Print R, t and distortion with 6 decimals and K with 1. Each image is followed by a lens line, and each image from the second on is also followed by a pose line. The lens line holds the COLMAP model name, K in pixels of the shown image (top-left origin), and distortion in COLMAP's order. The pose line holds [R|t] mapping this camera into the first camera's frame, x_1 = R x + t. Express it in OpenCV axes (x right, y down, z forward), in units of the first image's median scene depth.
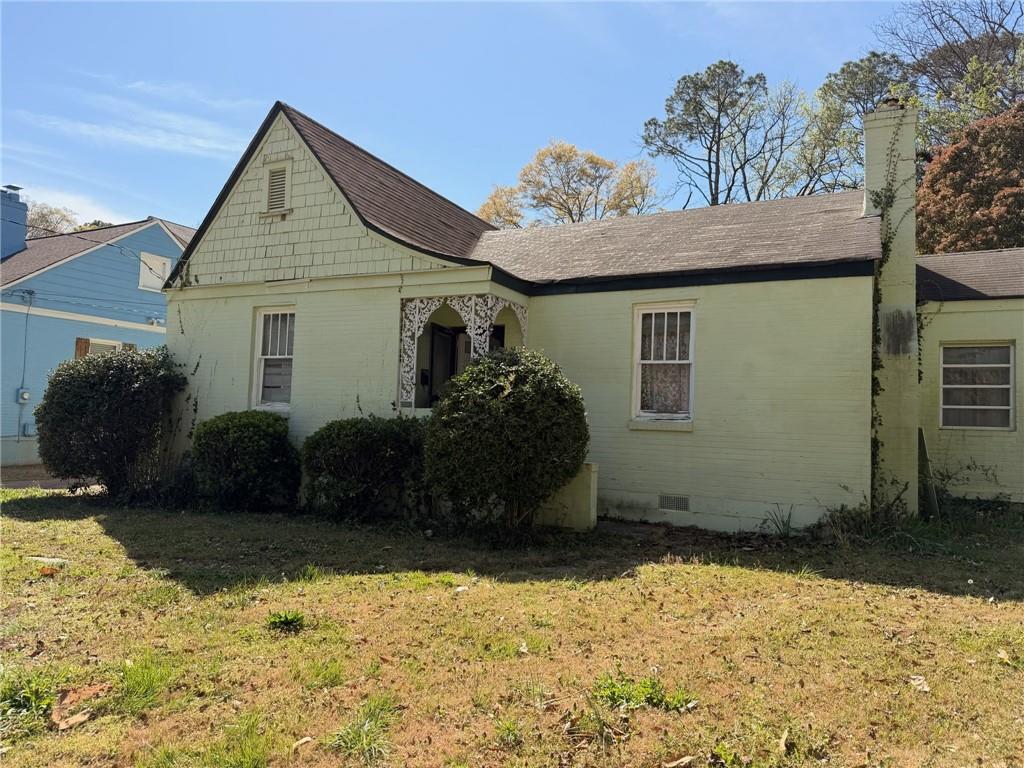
lens RADIAL K [[719.4, 0, 512.0], [0, 719.4, 384.0], [0, 0, 1]] dist [0.108186, -0.184847]
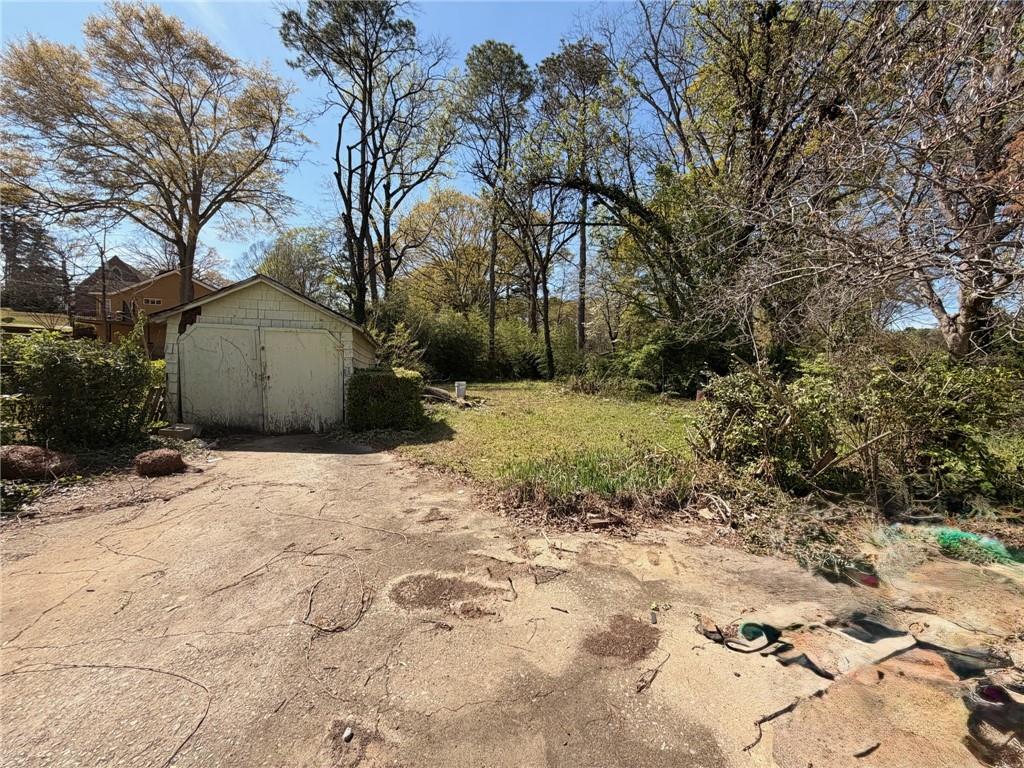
lens RADIAL K [[412.2, 0, 507.1], [0, 412.2, 383.3], [0, 0, 1]] dist [-0.000376, -0.000153]
pose [[0.735873, -0.032139, 0.676357, 0.185578], [-0.040128, 0.995048, 0.090941, 0.084205], [-0.675930, -0.094061, 0.730938, 2.240106]]
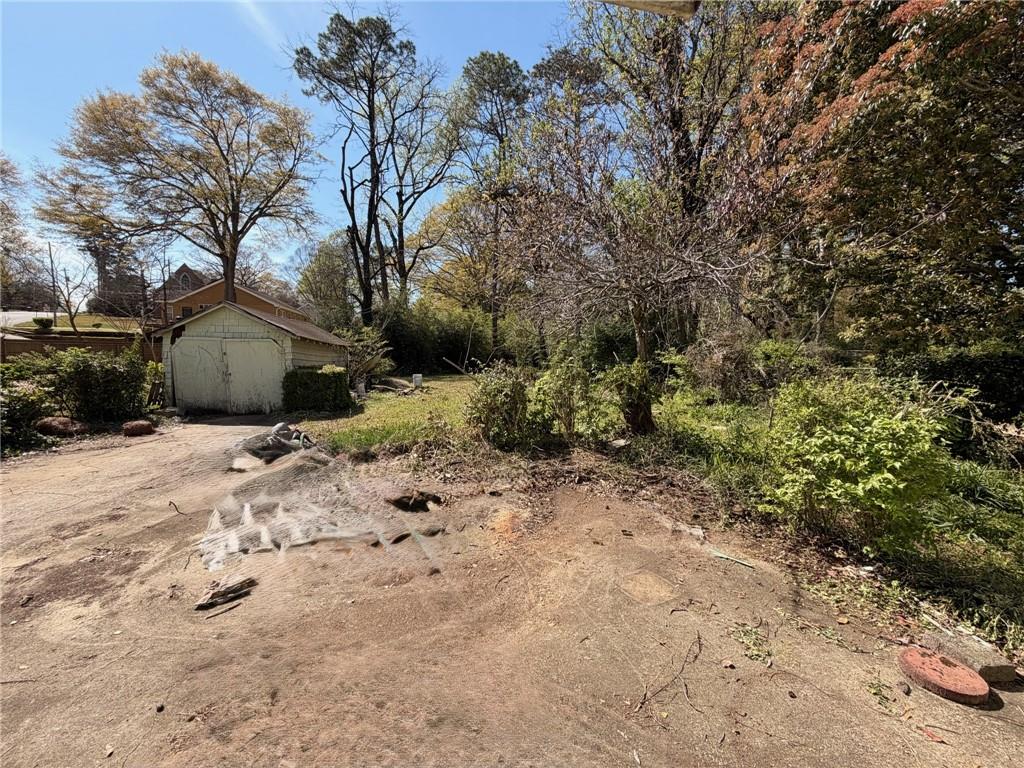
lens RADIAL K [[412.2, 0, 507.1], [0, 412.2, 383.3], [0, 0, 1]] dist [-0.000376, -0.000153]
pose [[0.806368, -0.056280, 0.588730, 0.318024], [-0.017690, 0.992721, 0.119129, 0.045399], [-0.591150, -0.106476, 0.799503, 1.830714]]
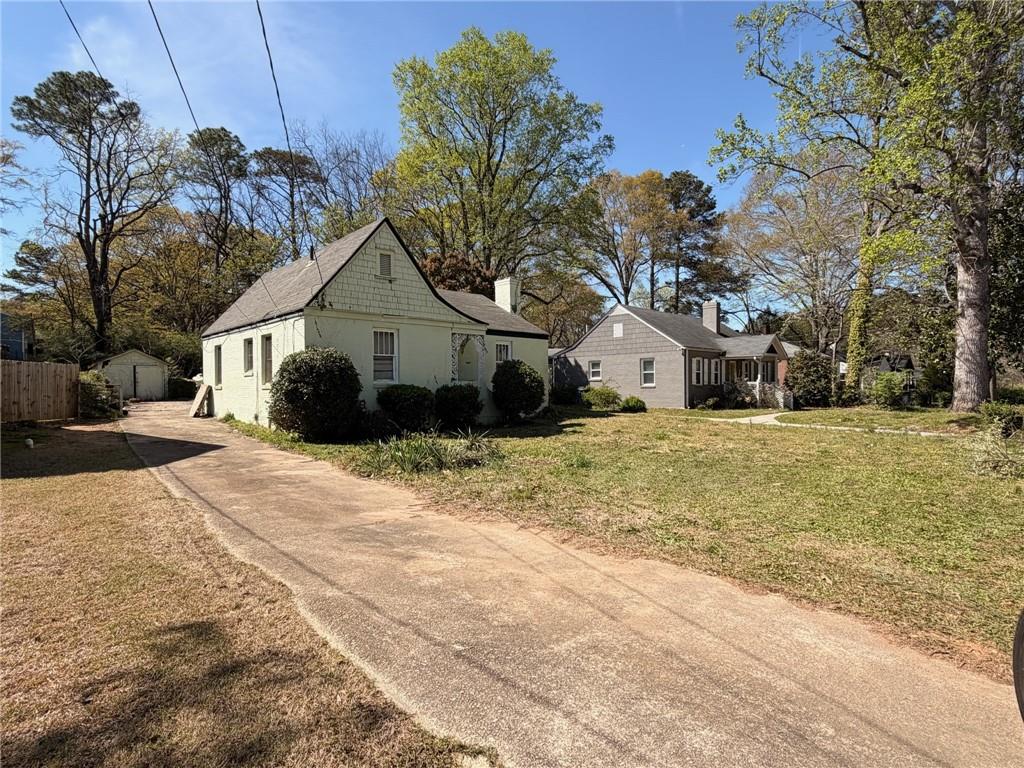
lens RADIAL K [[528.9, 0, 512.0], [0, 528.9, 384.0], [0, 0, 1]] dist [0.010301, 0.000216]
pose [[0.343820, -0.033427, 0.938440, -1.595619], [-0.036385, 0.998141, 0.048884, -0.044112], [-0.938330, -0.050953, 0.341965, 0.232479]]
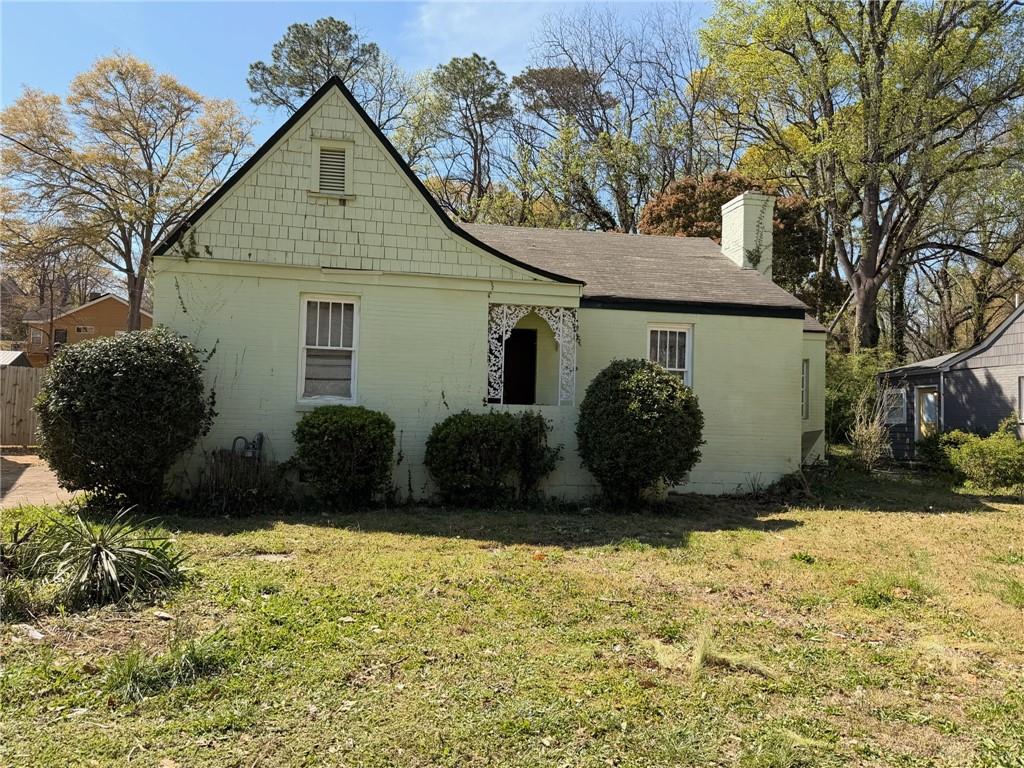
lens RADIAL K [[803.5, 0, 512.0], [0, 803.5, 384.0], [0, 0, 1]] dist [0.097732, -0.004200]
pose [[0.797722, 0.015939, 0.602814, -0.820228], [-0.037019, 0.999060, 0.022573, -0.024313], [-0.601888, -0.040323, 0.797562, 0.009767]]
